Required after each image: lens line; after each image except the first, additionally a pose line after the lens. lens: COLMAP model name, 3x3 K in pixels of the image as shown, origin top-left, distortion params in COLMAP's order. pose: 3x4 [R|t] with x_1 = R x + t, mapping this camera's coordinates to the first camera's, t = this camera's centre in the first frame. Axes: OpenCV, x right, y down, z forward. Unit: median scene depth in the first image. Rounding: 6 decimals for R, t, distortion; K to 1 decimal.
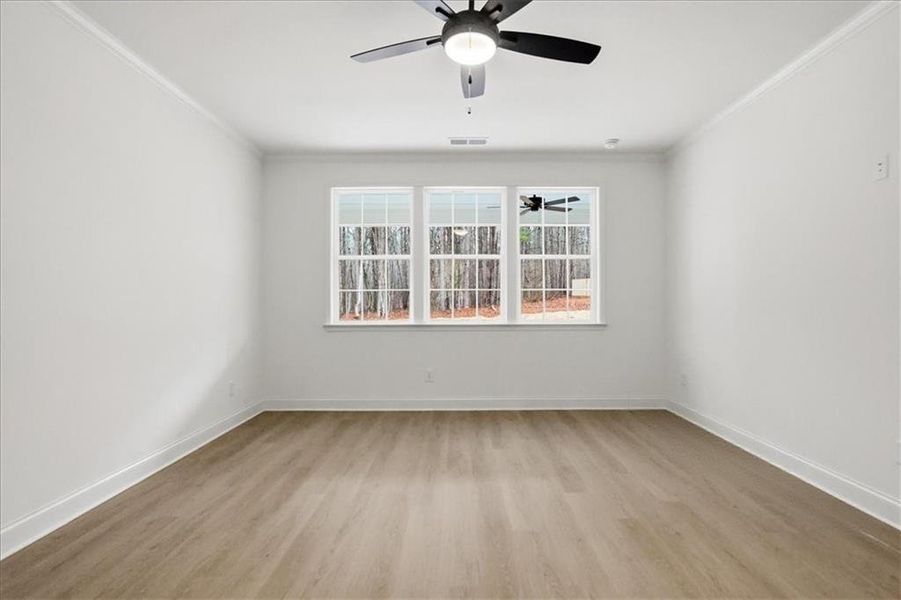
lens RADIAL K [[425.9, 0, 450.5], [0, 425.9, 300.0], [0, 0, 1]] dist [-0.011838, 0.000068]
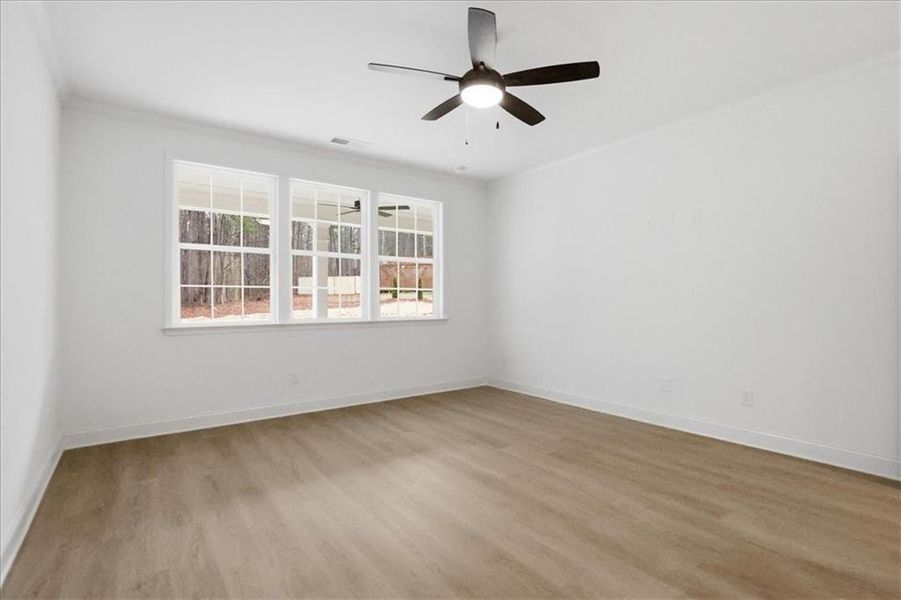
lens RADIAL K [[438.4, 0, 449.4], [0, 438.4, 296.4], [0, 0, 1]] dist [-0.000931, -0.000246]
pose [[0.805086, 0.006494, 0.593122, -0.353798], [-0.003711, 0.999976, -0.005911, 0.001229], [-0.593146, 0.002558, 0.805091, 0.010691]]
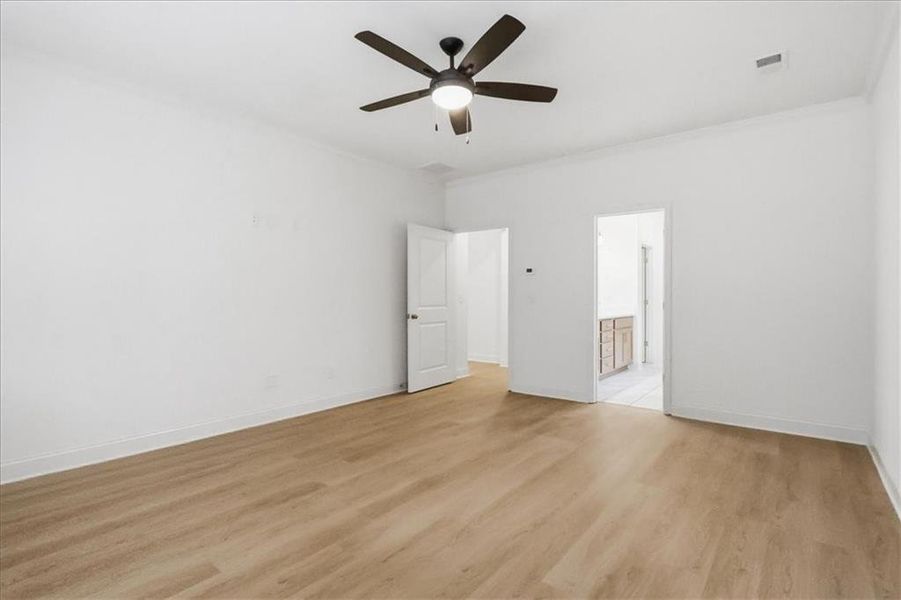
lens RADIAL K [[438.4, 0, 449.4], [0, 438.4, 296.4], [0, 0, 1]] dist [-0.000931, -0.000246]
pose [[-0.786501, 0.009062, 0.617522, -0.342574], [-0.000988, 0.999873, -0.015932, 0.006454], [-0.617588, -0.013141, -0.786392, 0.916149]]
